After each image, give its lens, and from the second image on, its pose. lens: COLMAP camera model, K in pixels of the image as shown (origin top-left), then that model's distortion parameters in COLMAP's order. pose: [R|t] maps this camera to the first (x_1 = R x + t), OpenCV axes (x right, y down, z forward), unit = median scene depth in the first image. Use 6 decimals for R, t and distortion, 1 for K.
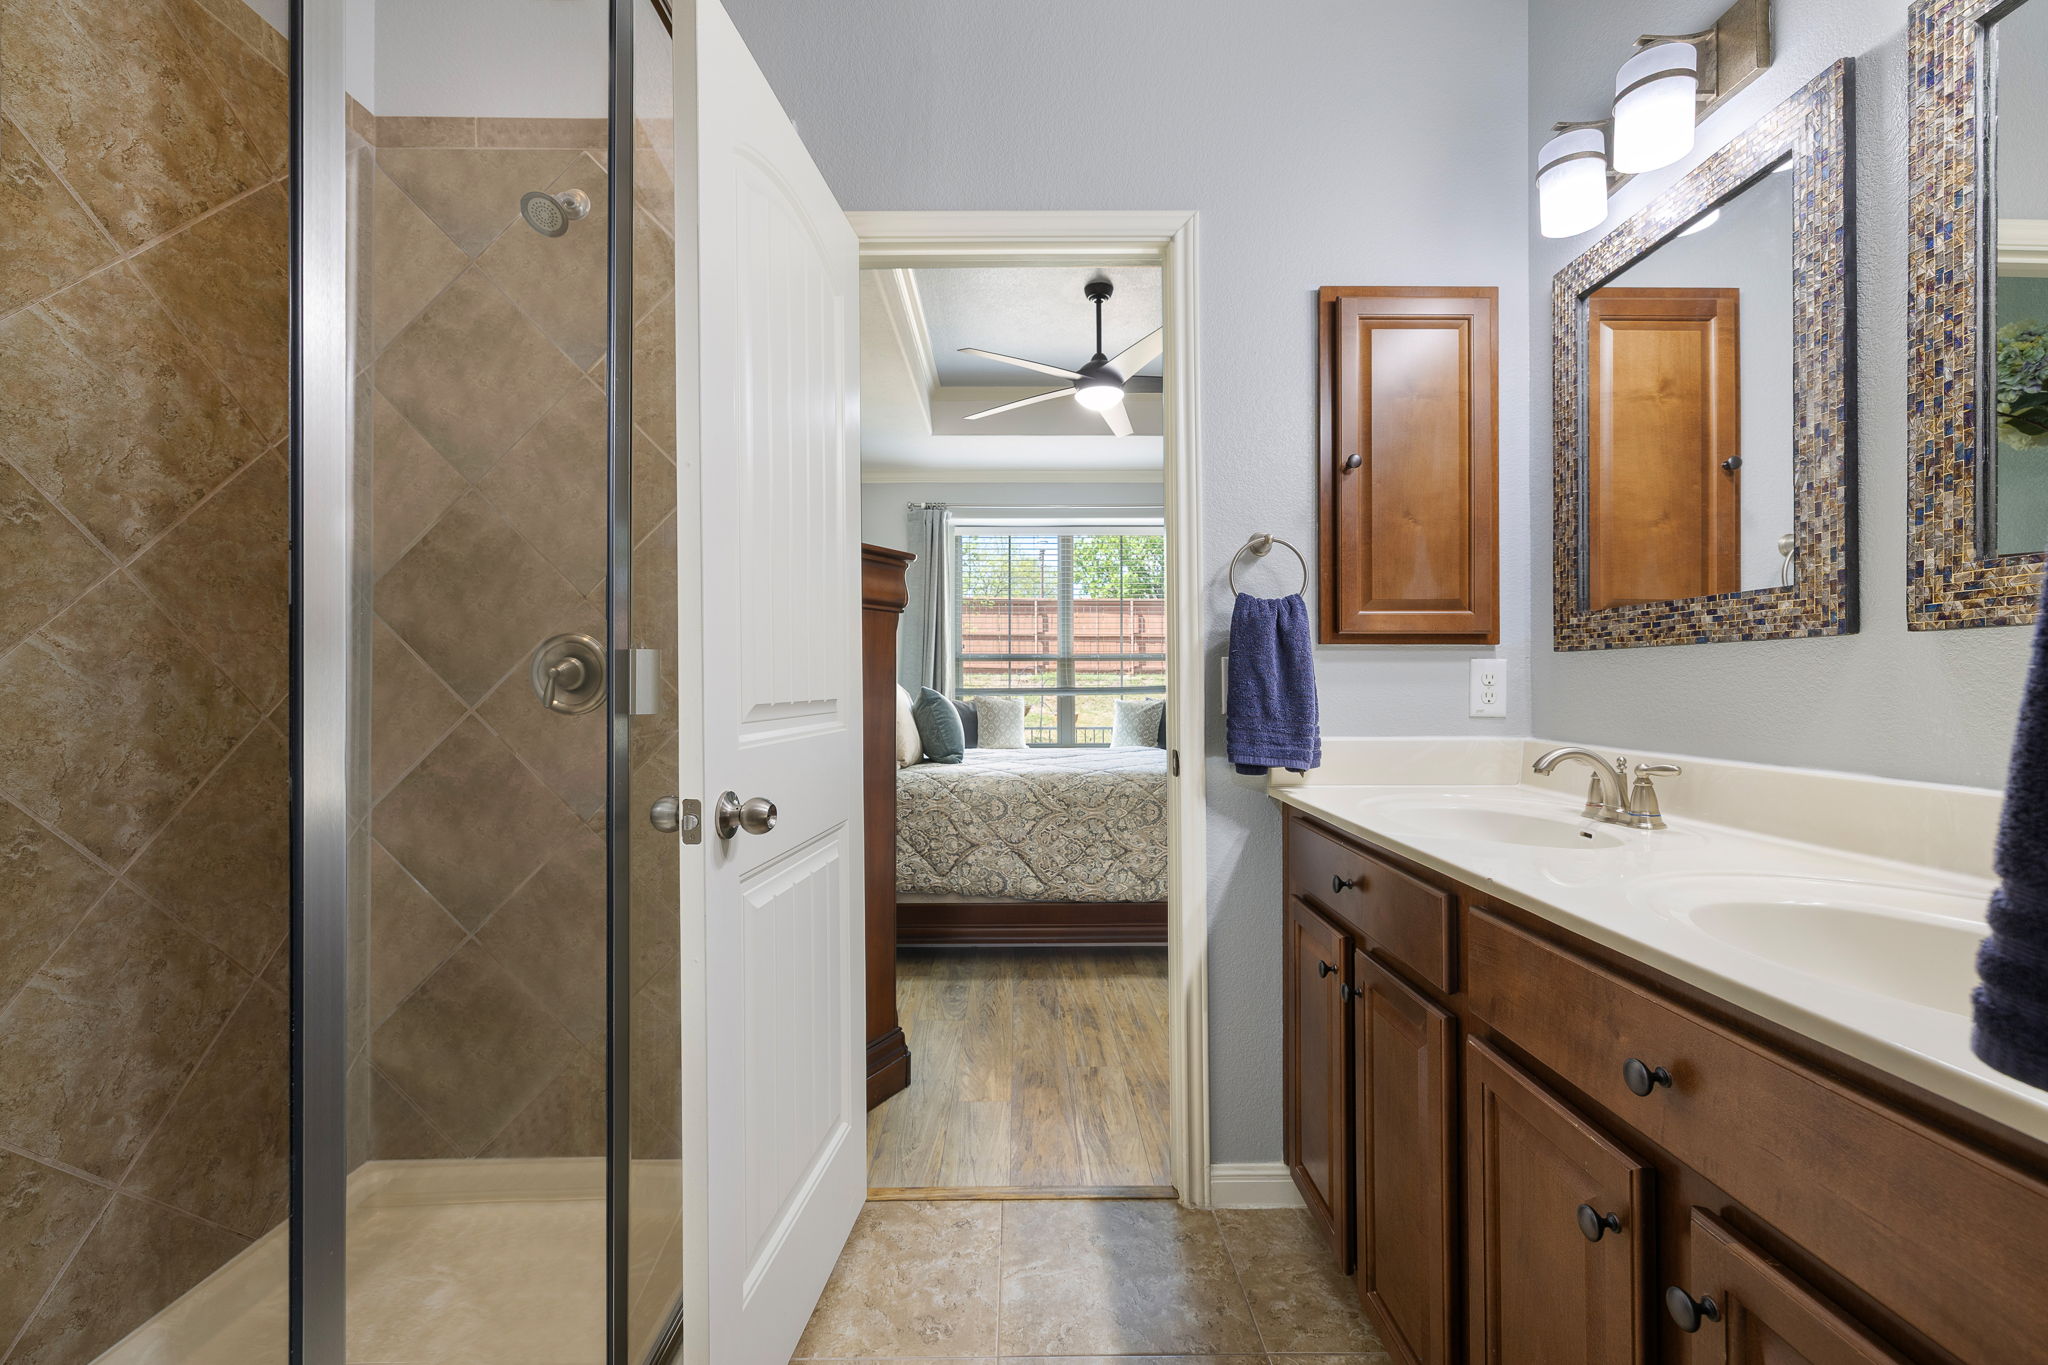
lens RADIAL K [[860.7, 0, 1024.0], [0, 860.7, 682.5], [0, 0, 1]] dist [0.000107, -0.000100]
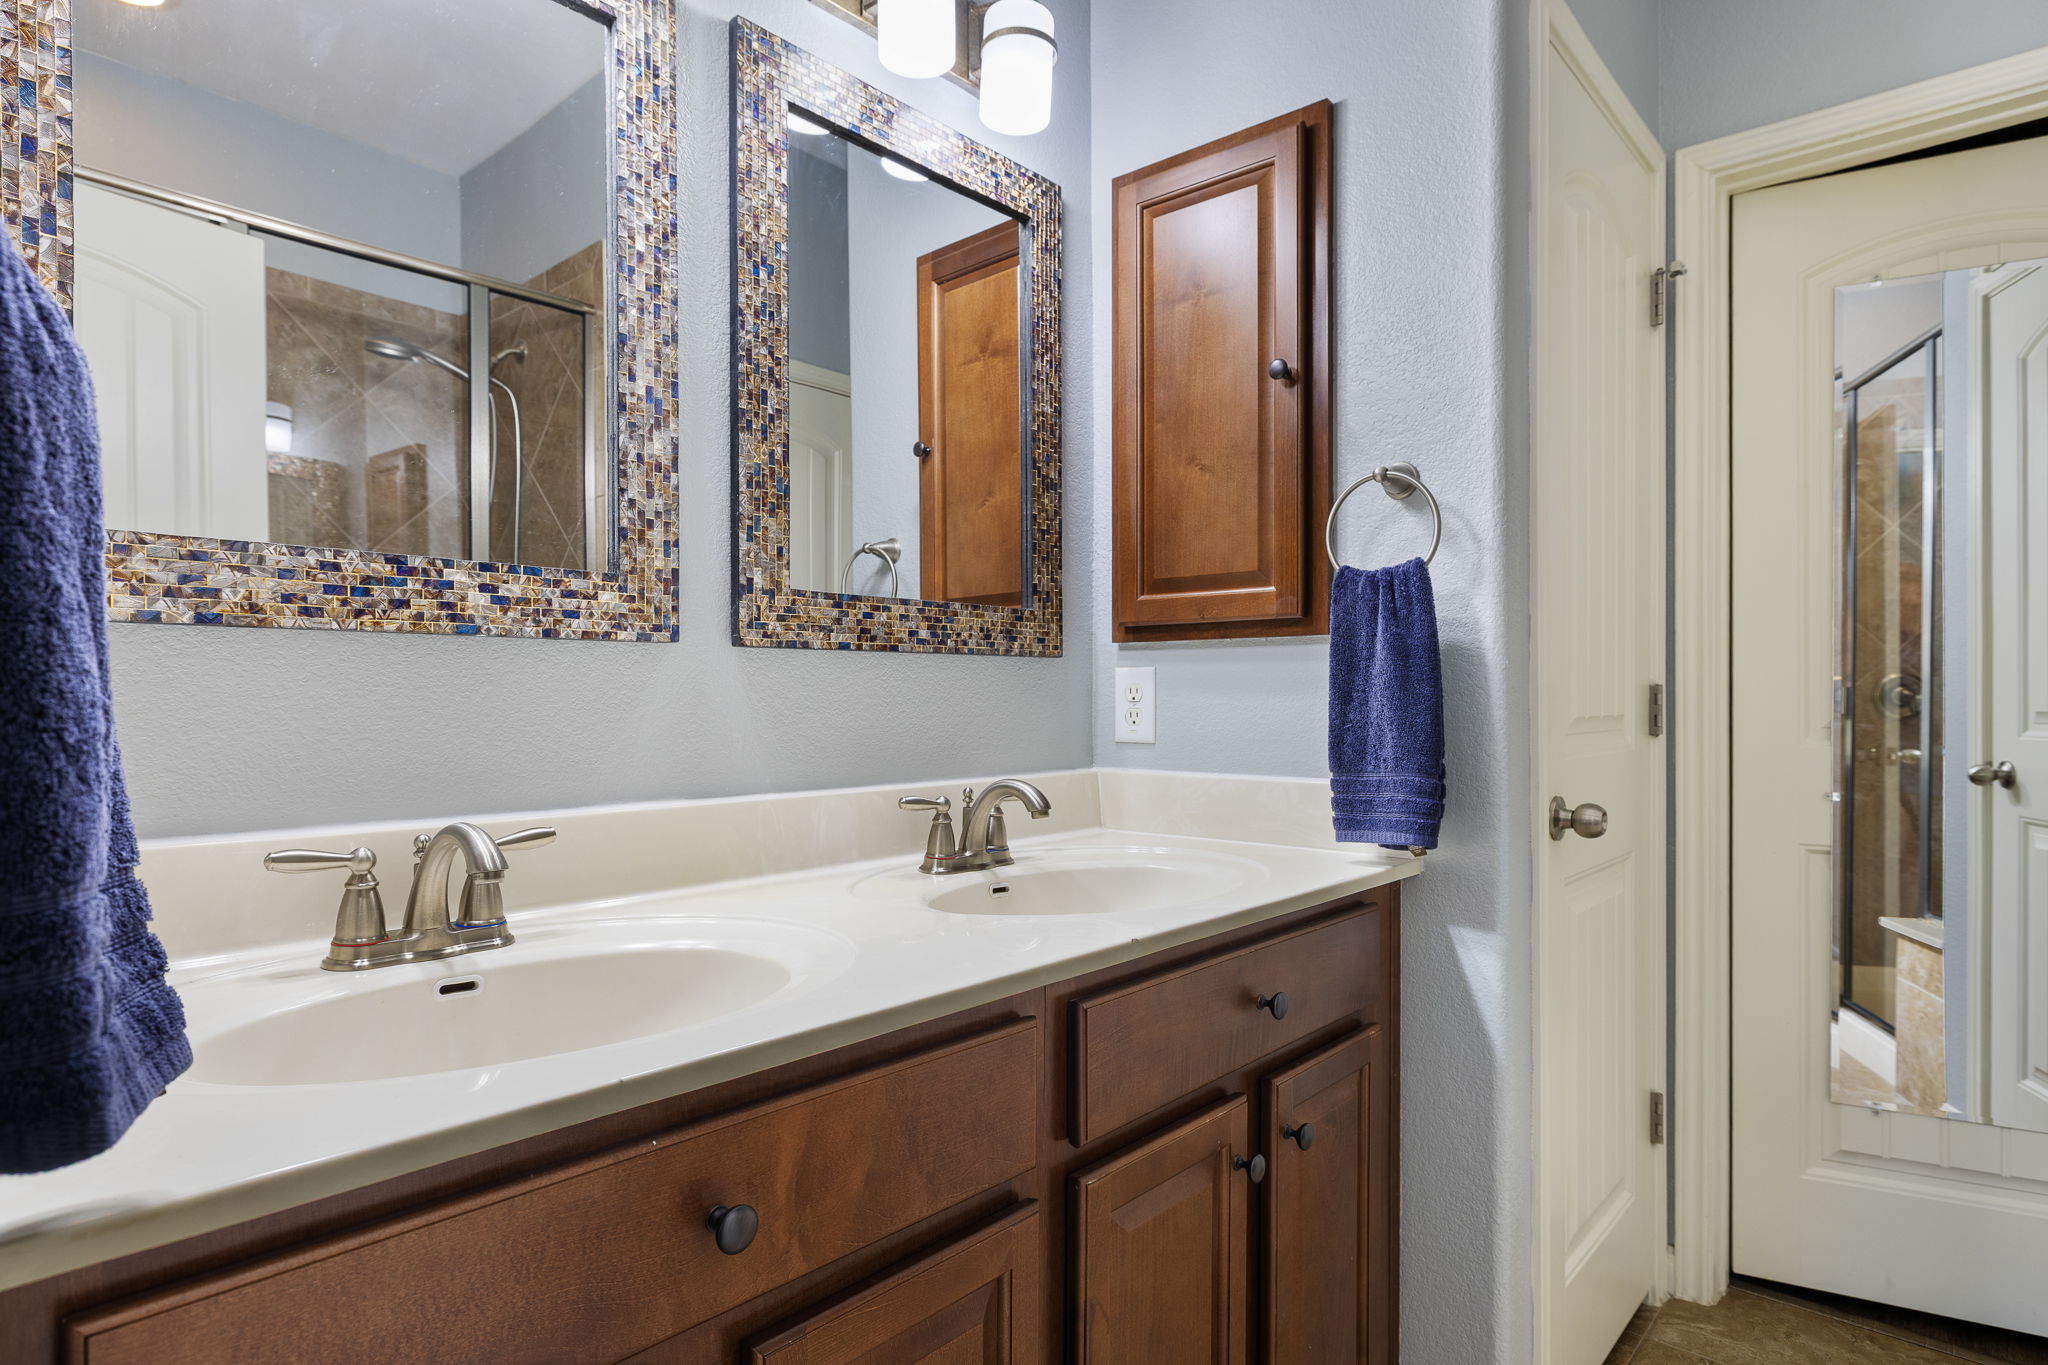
lens RADIAL K [[1110.1, 0, 1049.4], [0, 1110.1, 684.2], [0, 0, 1]] dist [0.001094, -0.000321]
pose [[-0.749012, 0.002173, 0.662552, -0.077334], [-0.004881, 0.999949, -0.008797, -0.005245], [-0.662538, -0.009823, -0.748964, 1.530505]]
